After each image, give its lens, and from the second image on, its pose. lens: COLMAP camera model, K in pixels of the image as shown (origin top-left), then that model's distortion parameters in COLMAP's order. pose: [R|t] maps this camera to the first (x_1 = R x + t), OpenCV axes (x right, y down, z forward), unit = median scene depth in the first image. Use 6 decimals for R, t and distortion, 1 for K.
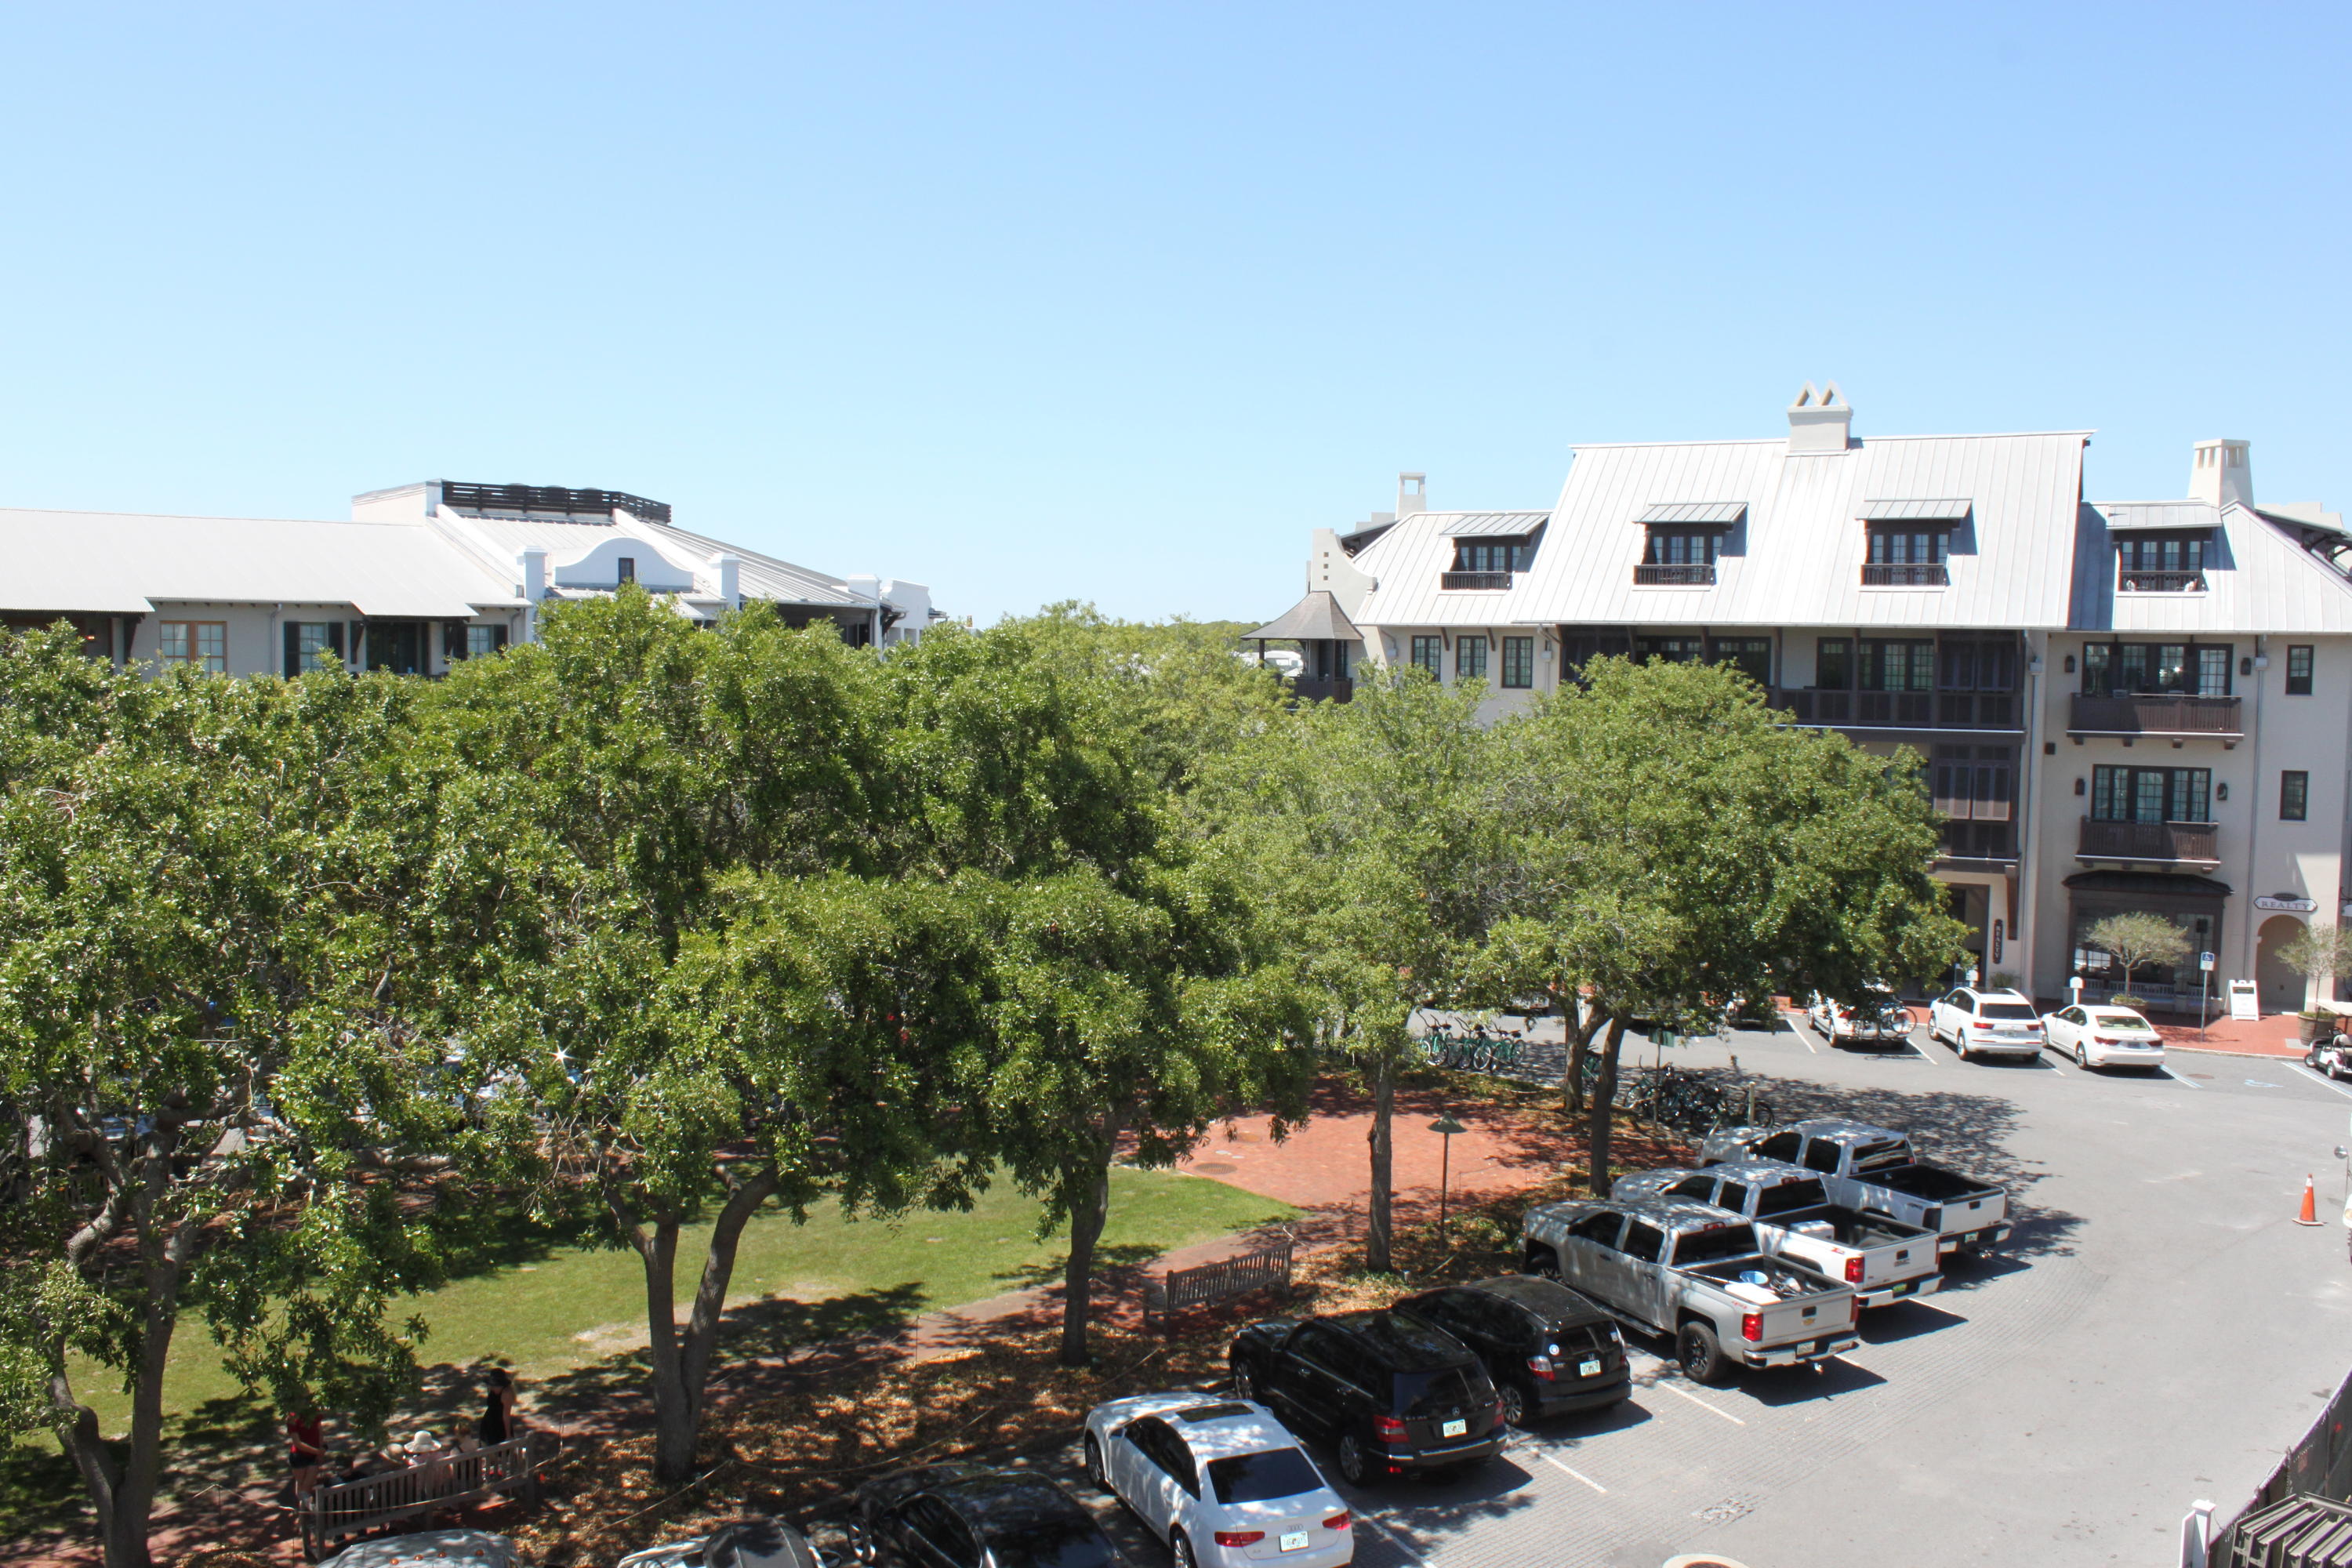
lens RADIAL K [[2357.4, 0, 1176.0], [0, 2357.4, 784.0], [0, 0, 1]] dist [0.003396, 0.003922]
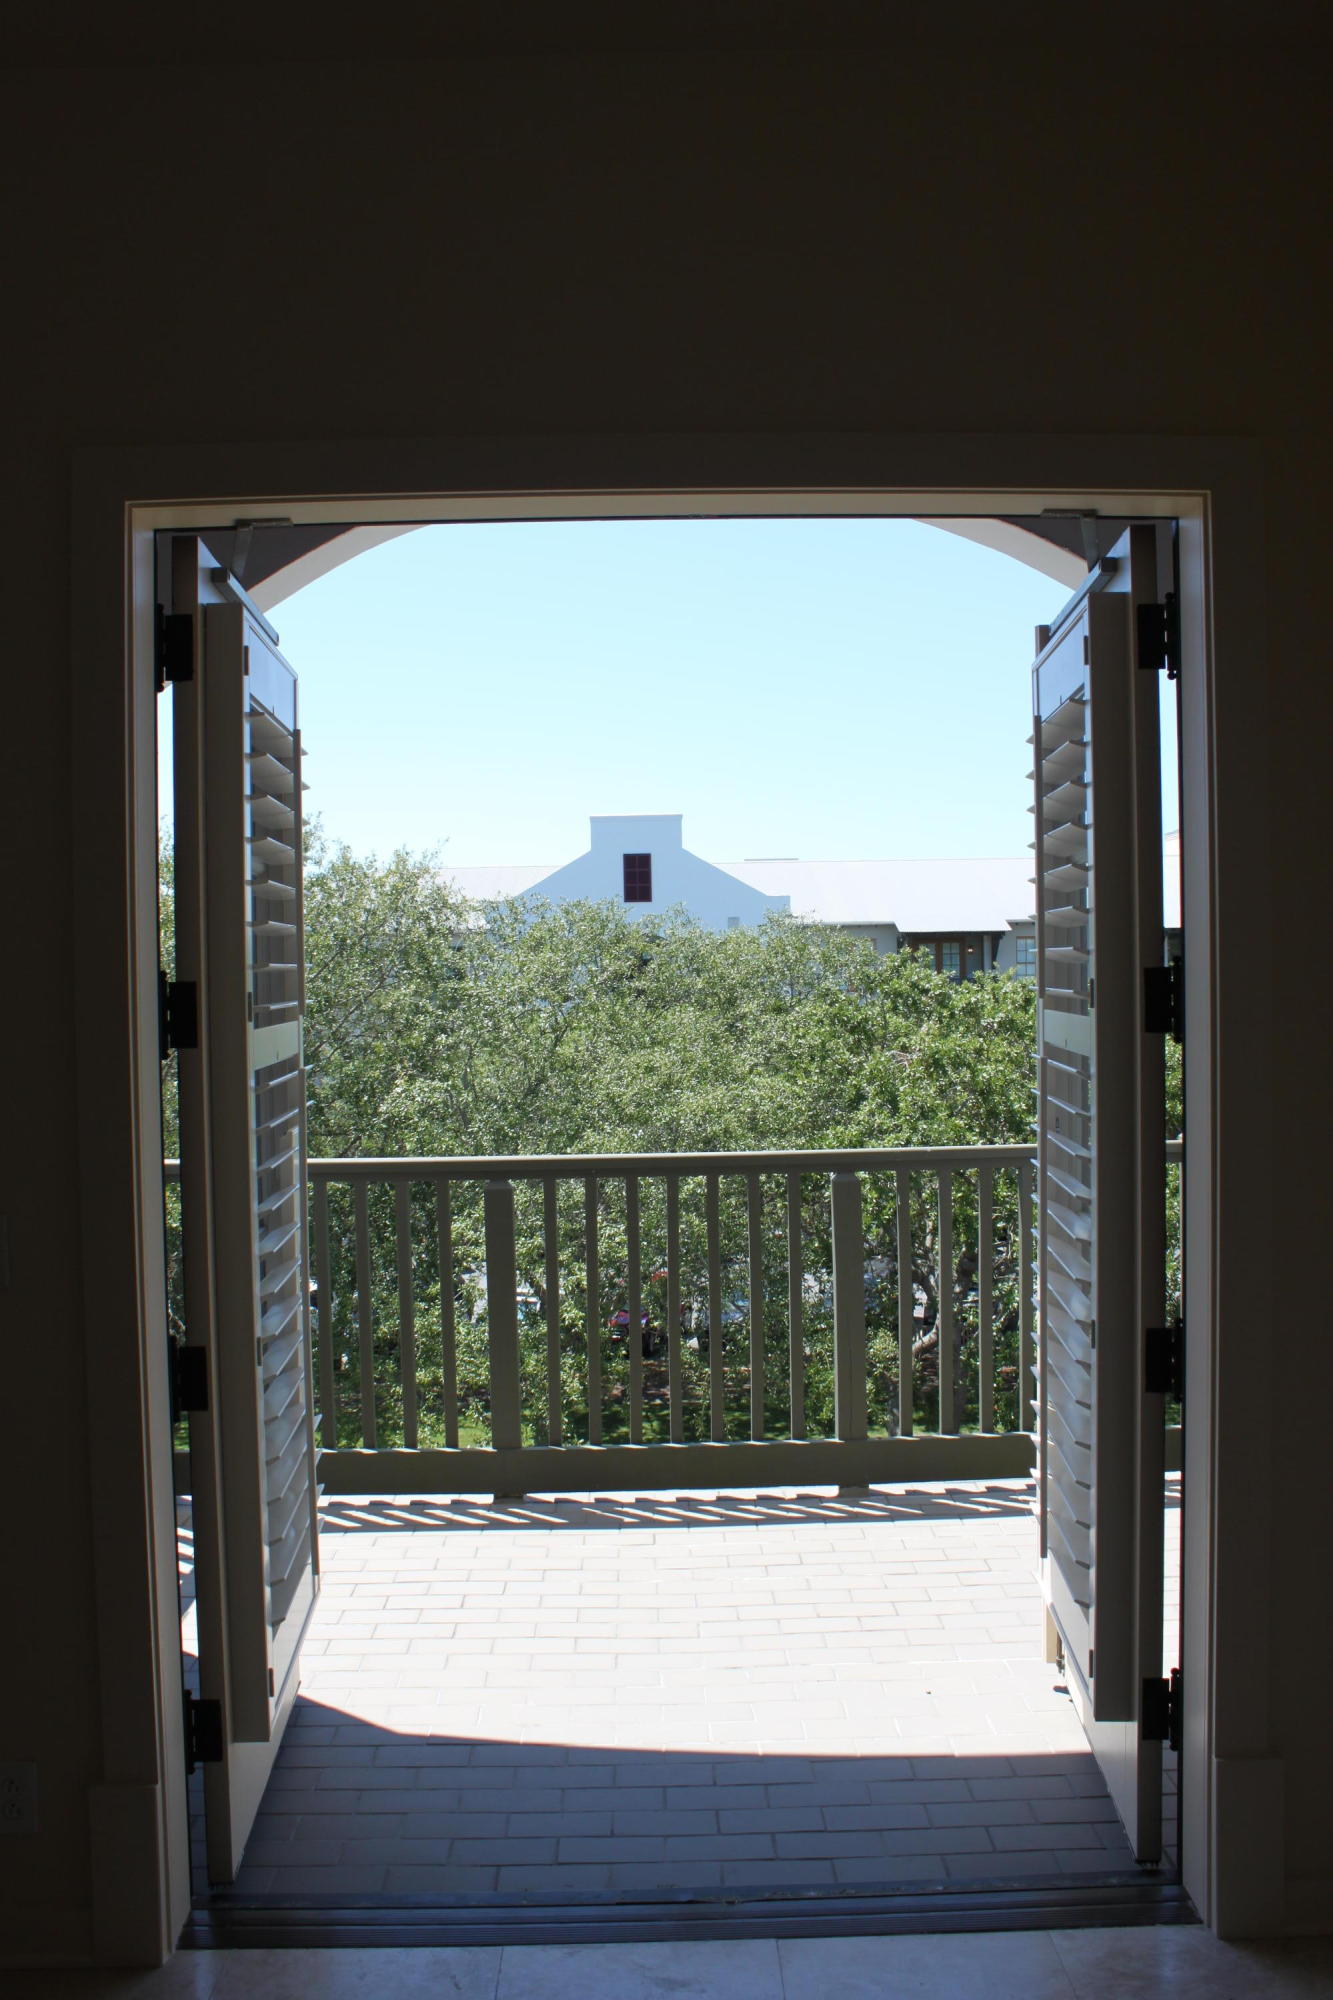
lens RADIAL K [[2004.6, 0, 666.5], [0, 2004.6, 1000.0], [0, 0, 1]] dist [0.003396, 0.003922]
pose [[0.829136, -0.000933, -0.559047, 0.160058], [-0.017250, 0.999480, -0.027251, 0.007310], [0.558781, 0.032238, 0.828688, -0.227473]]
